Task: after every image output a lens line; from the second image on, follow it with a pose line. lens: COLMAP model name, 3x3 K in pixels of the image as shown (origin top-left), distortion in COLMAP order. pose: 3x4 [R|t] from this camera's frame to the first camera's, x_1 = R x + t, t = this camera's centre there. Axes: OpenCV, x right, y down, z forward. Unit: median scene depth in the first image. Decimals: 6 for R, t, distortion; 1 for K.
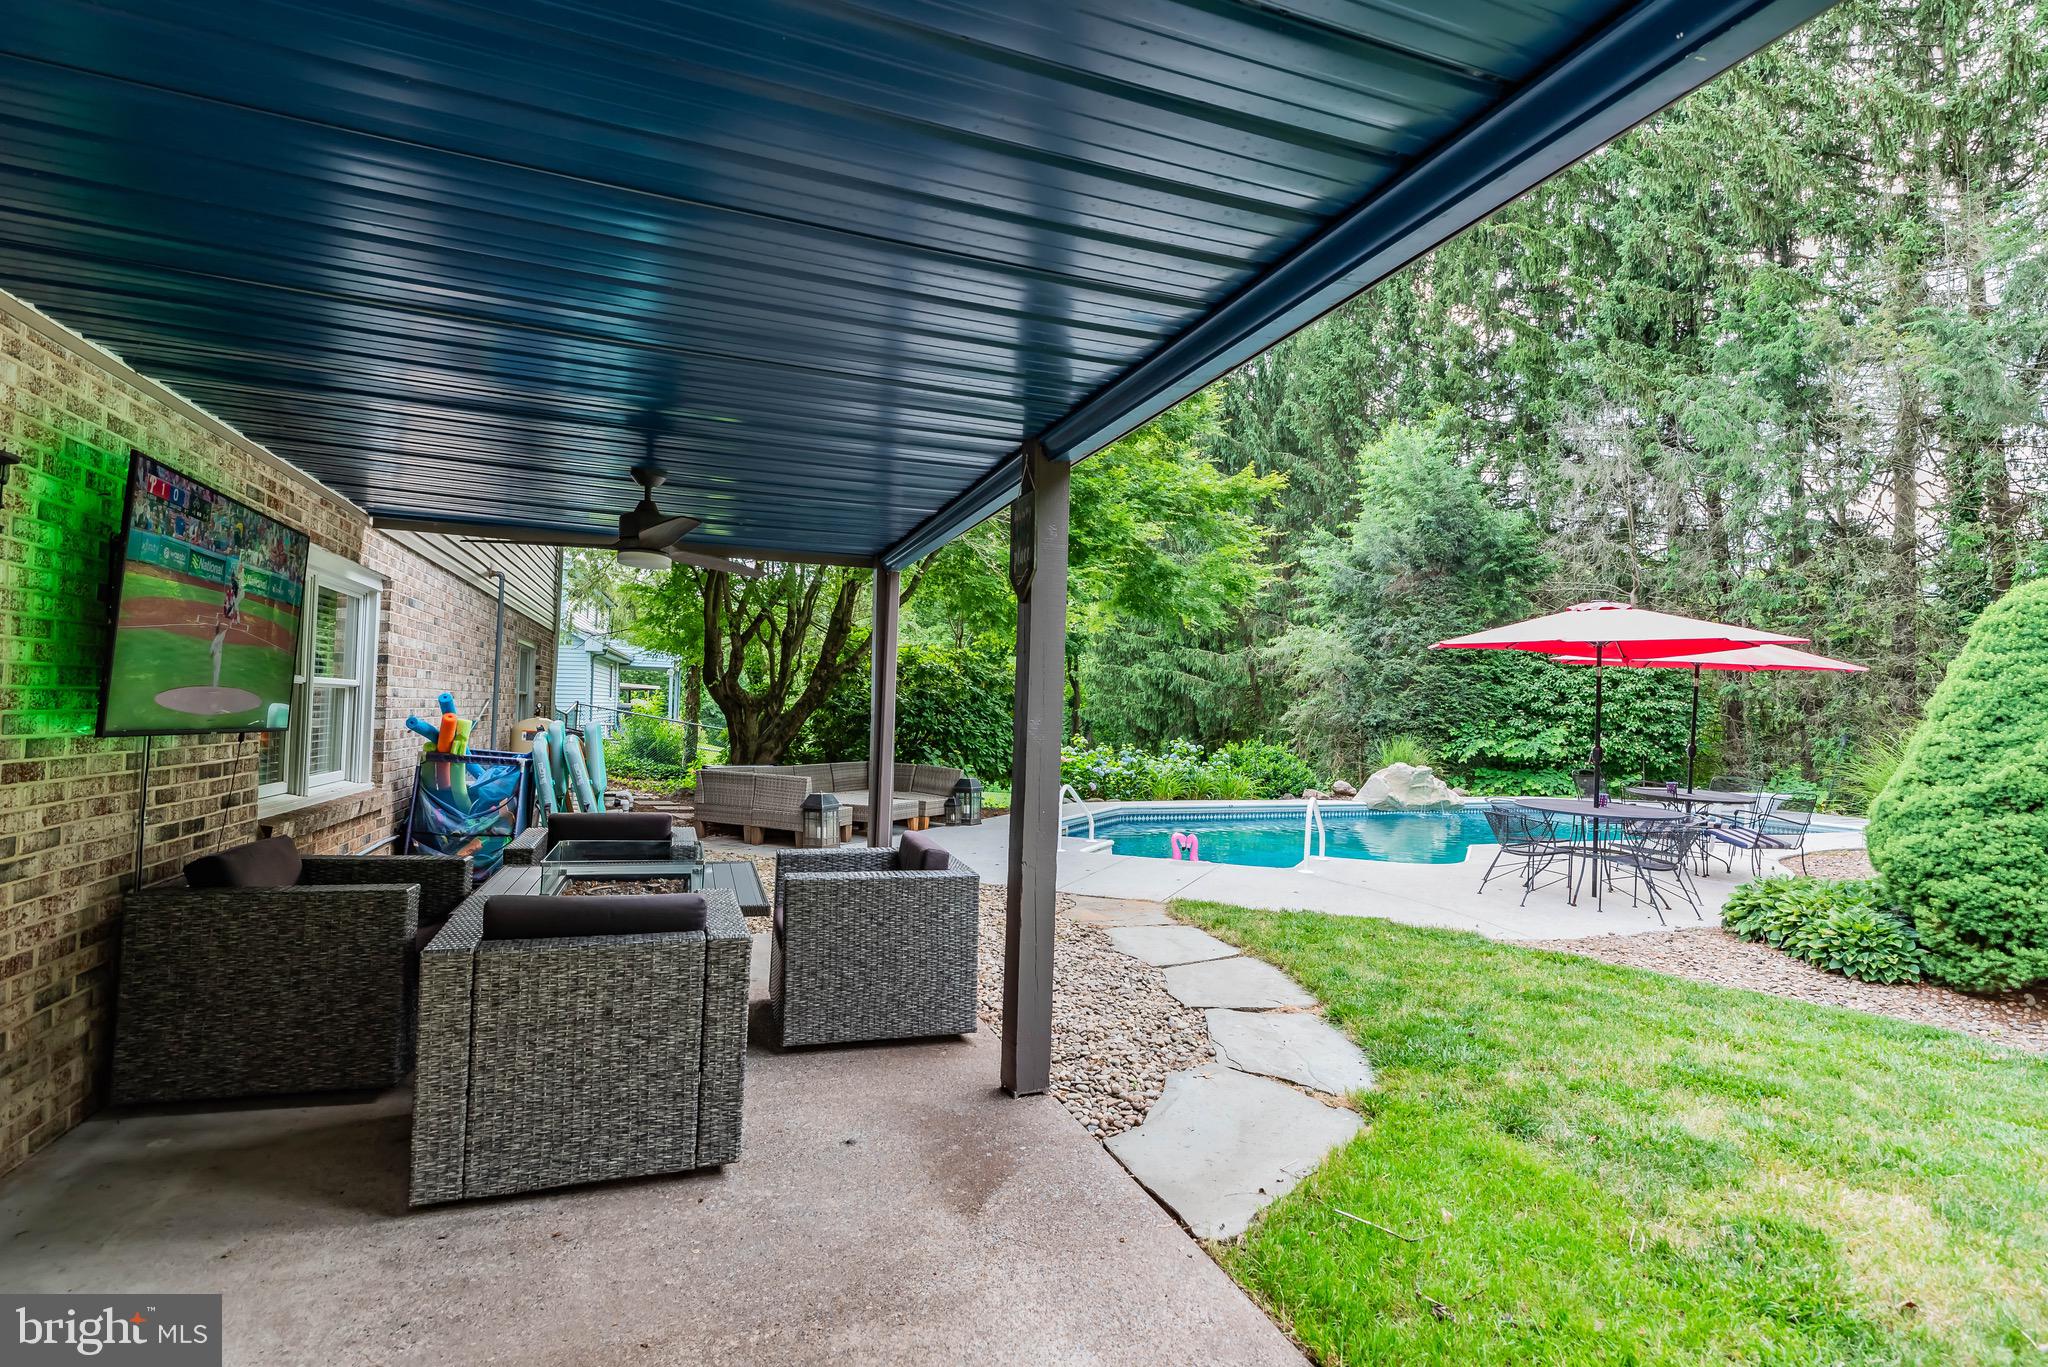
lens RADIAL K [[1035.8, 0, 1064.4], [0, 1035.8, 660.9], [0, 0, 1]] dist [-0.002669, 0.000630]
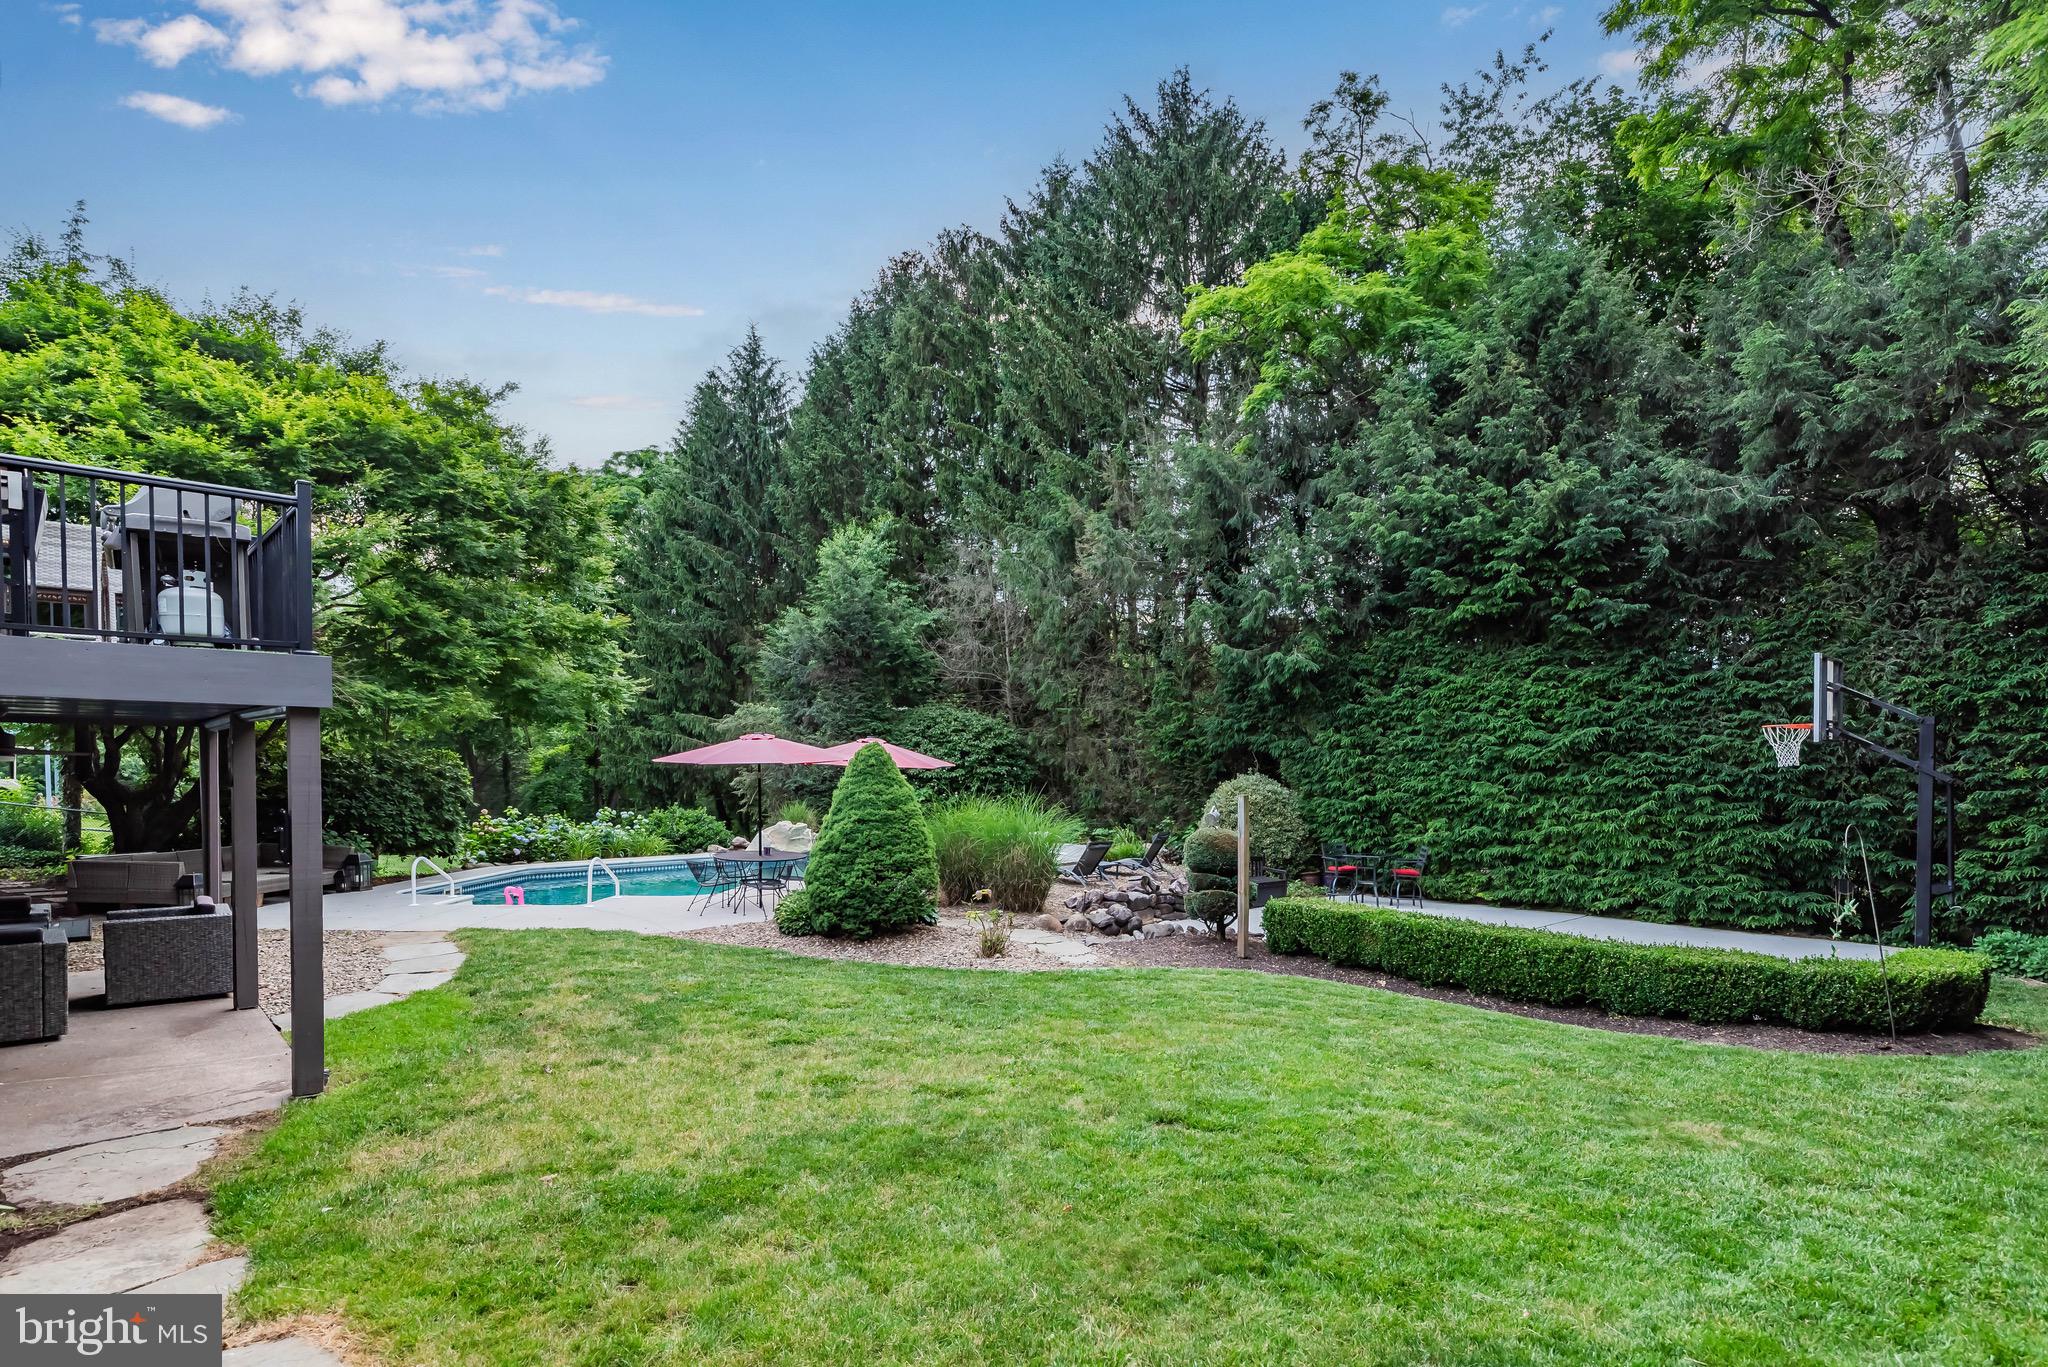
lens RADIAL K [[1035.8, 0, 1078.6], [0, 1035.8, 788.0], [0, 0, 1]] dist [-0.002669, 0.000630]
pose [[0.914202, -0.028575, 0.404250, 0.120888], [-0.002823, 0.997038, 0.076861, -0.038184], [-0.405249, -0.071408, 0.911413, -0.288933]]
